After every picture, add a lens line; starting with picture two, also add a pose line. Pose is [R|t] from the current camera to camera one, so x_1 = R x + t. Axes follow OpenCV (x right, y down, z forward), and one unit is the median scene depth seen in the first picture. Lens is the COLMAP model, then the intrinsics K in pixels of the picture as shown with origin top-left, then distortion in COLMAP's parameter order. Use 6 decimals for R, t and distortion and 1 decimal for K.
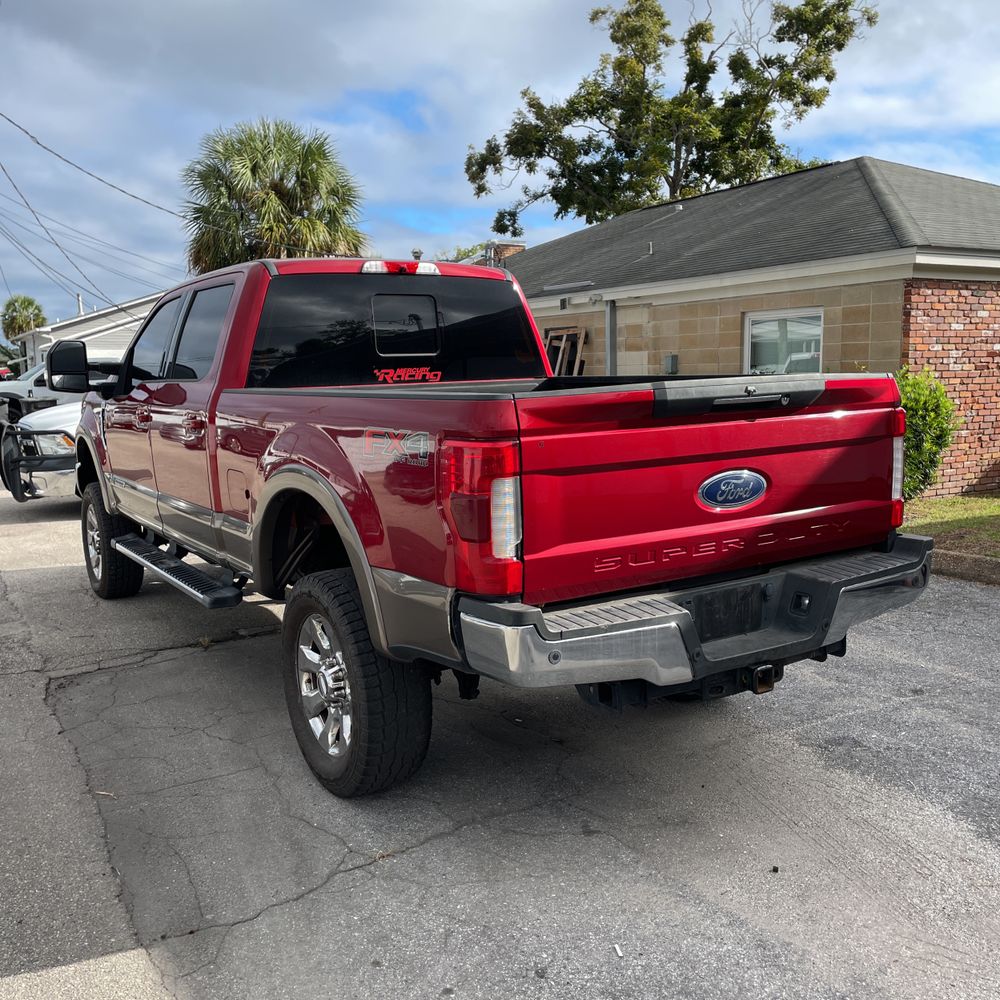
lens RADIAL K [[1000.9, 0, 498.3], [0, 1000.9, 505.8], [0, 0, 1]] dist [0.098831, -0.130682]
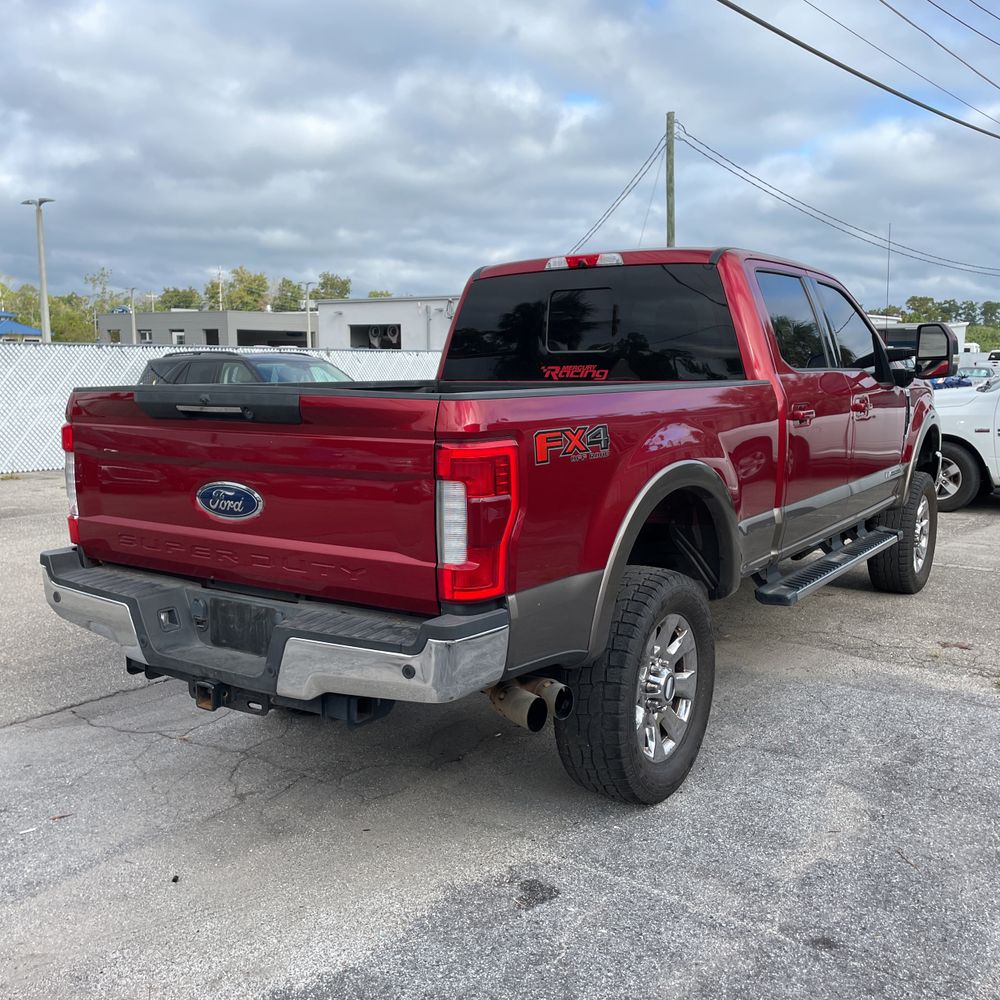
lens RADIAL K [[997.4, 0, 488.4], [0, 997.4, 523.6], [0, 0, 1]] dist [0.104091, -0.144029]
pose [[0.392546, 0.170437, -0.903802, 0.284698], [-0.135332, 0.982687, 0.126535, -0.035527], [0.909721, 0.072642, 0.408816, 0.195155]]
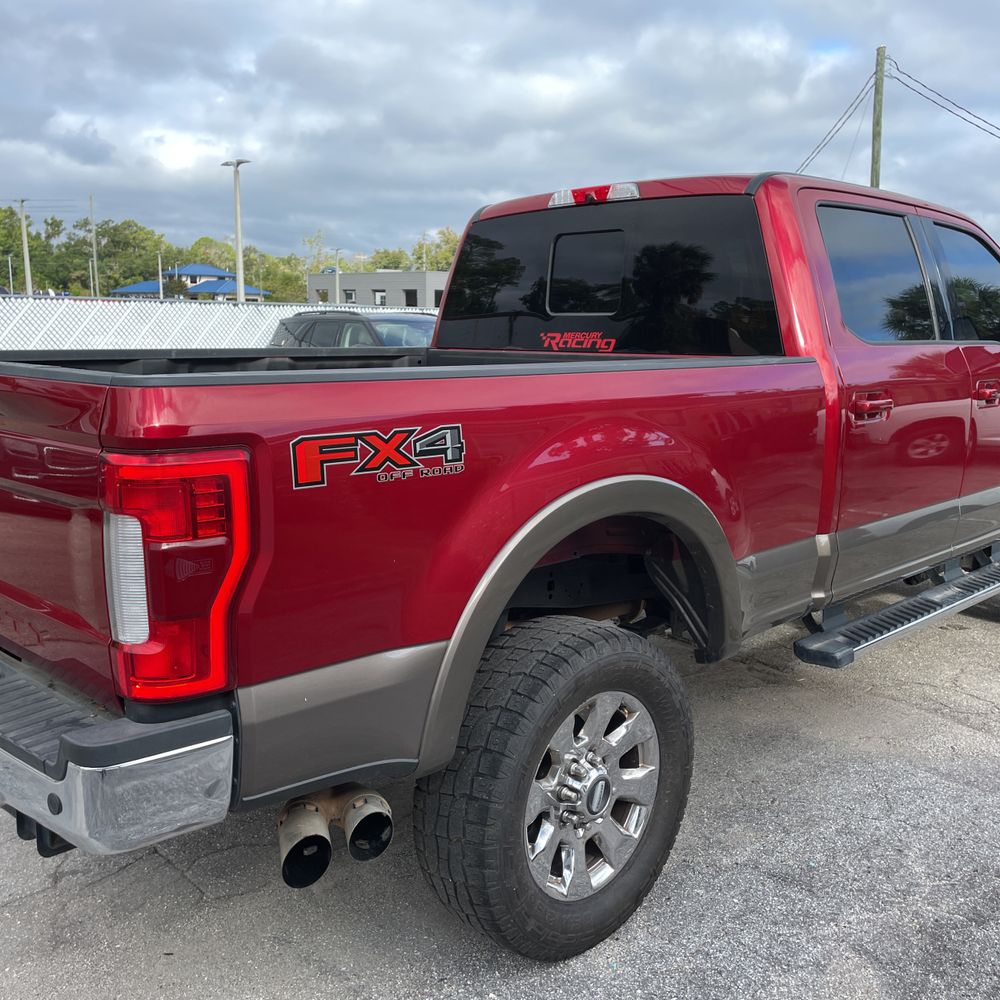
lens RADIAL K [[999.7, 0, 498.4], [0, 999.7, 521.1], [0, 0, 1]] dist [0.100752, -0.132514]
pose [[0.215524, 0.216142, -0.952277, 0.234594], [-0.151197, 0.970822, 0.186131, -0.047591], [0.964722, 0.103866, 0.241915, 0.281801]]
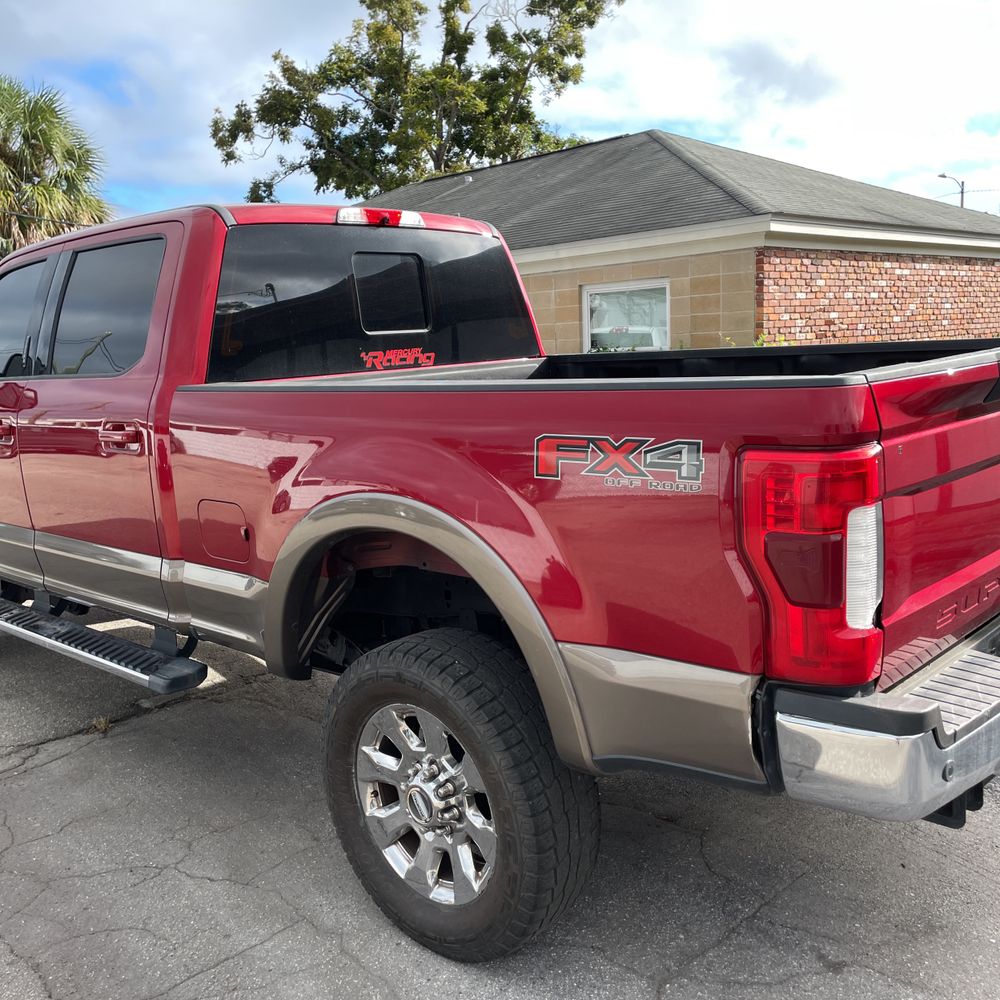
lens RADIAL K [[1000.9, 0, 498.3], [0, 1000.9, 505.8], [0, 0, 1]] dist [0.098831, -0.130682]
pose [[0.967029, -0.068114, 0.245387, -0.077265], [0.063549, 0.997627, 0.026483, -0.012170], [-0.246609, -0.010016, 0.969063, 0.085706]]
